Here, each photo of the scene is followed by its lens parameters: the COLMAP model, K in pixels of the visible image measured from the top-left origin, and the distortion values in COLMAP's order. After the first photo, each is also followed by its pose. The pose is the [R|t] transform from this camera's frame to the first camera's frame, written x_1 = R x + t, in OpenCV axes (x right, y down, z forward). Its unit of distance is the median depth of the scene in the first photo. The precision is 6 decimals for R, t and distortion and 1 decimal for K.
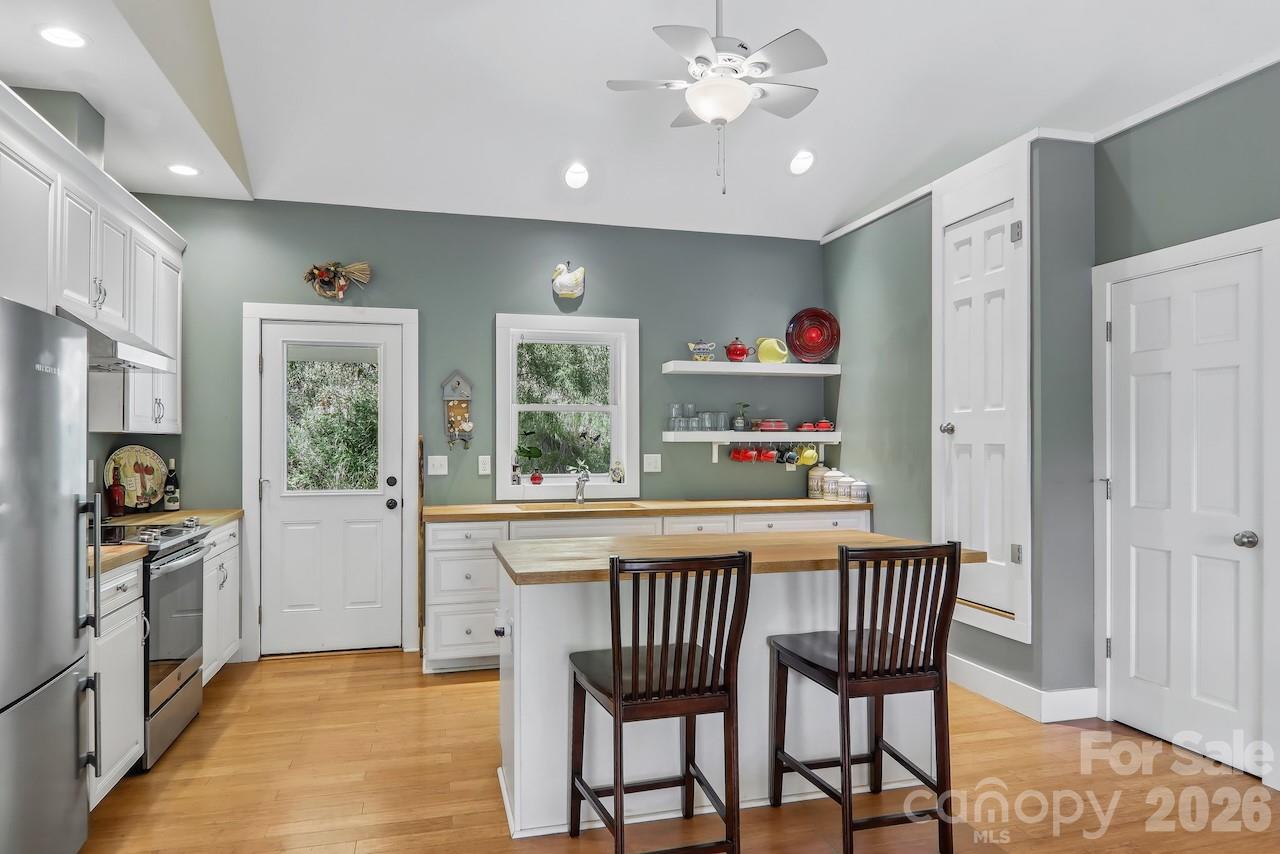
lens RADIAL K [[774.8, 0, 633.3], [0, 774.8, 440.4], [0, 0, 1]] dist [-0.000748, -0.002845]
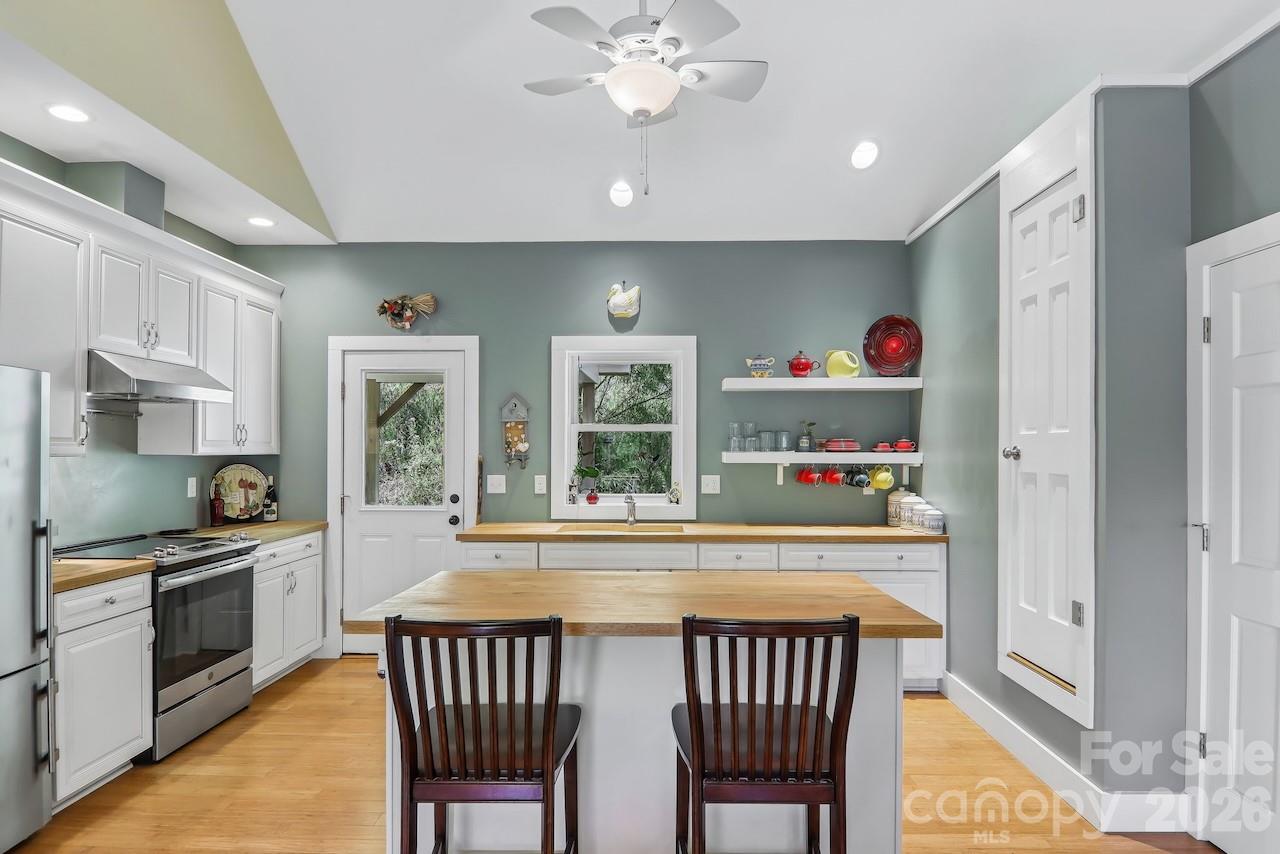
lens RADIAL K [[717.1, 0, 637.6], [0, 717.1, 449.4], [0, 0, 1]] dist [-0.002827, -0.008400]
pose [[0.960256, 0.002633, -0.279109, 0.217380], [-0.002137, 0.999996, 0.002078, -0.018821], [0.279113, -0.001399, 0.960257, 0.136848]]
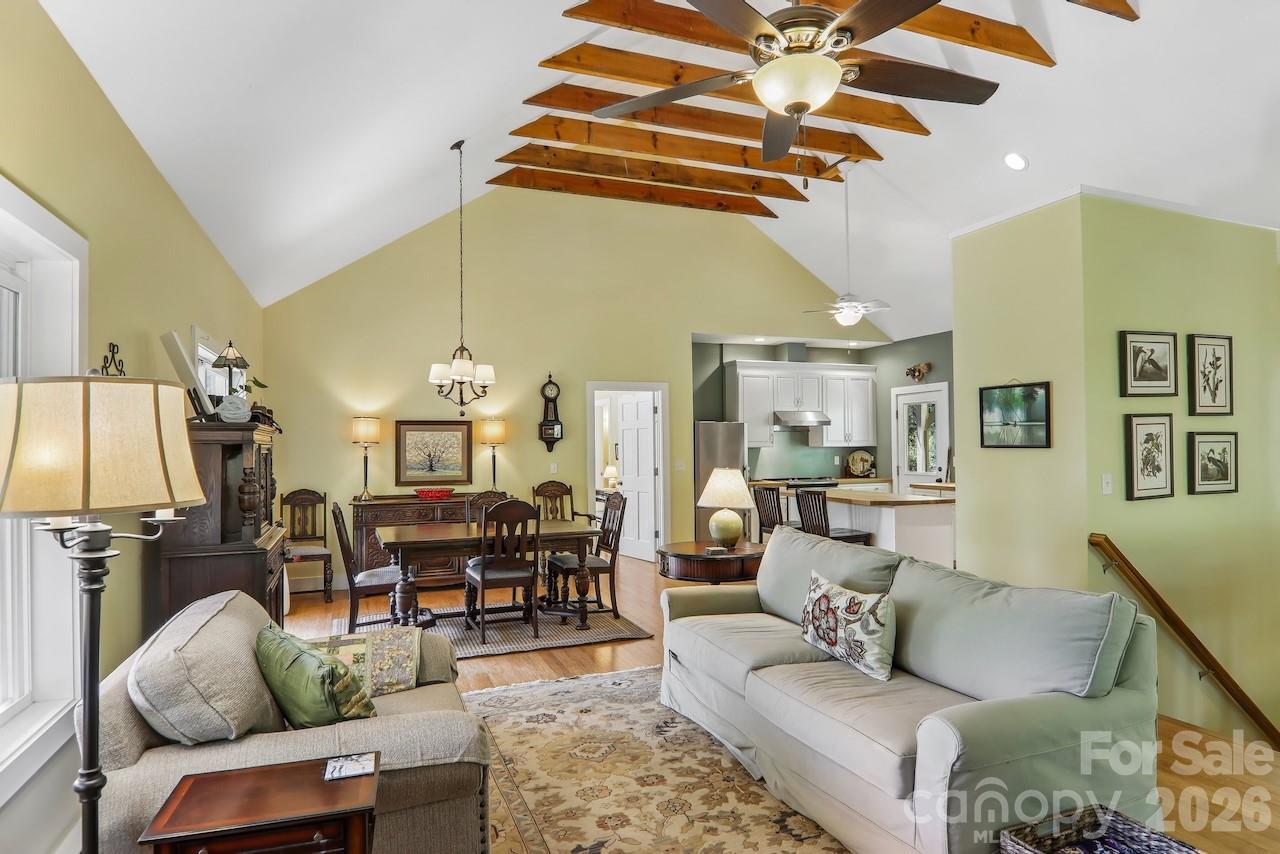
lens RADIAL K [[717.1, 0, 631.7], [0, 717.1, 435.6], [0, 0, 1]] dist [-0.002827, -0.008400]
pose [[0.098704, -0.016368, -0.994982, 1.556227], [0.013872, 0.999790, -0.015071, -0.017731], [0.995020, -0.012314, 0.098910, 0.029693]]
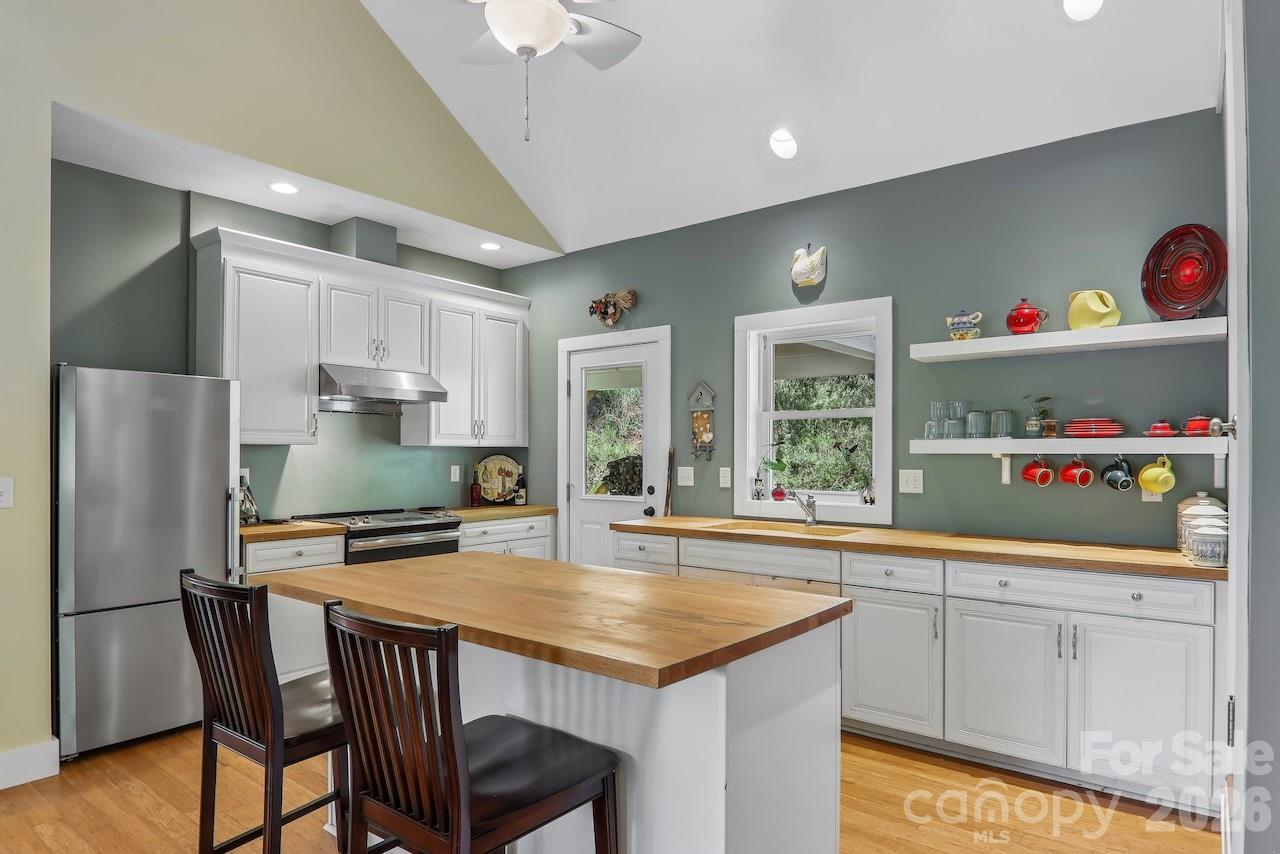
lens RADIAL K [[717.1, 0, 643.3], [0, 717.1, 448.2], [0, 0, 1]] dist [-0.002827, -0.008400]
pose [[0.610575, -0.003606, -0.791950, 0.494395], [0.000892, 0.999992, -0.003866, -0.001069], [0.791958, 0.001654, 0.610573, 0.420383]]
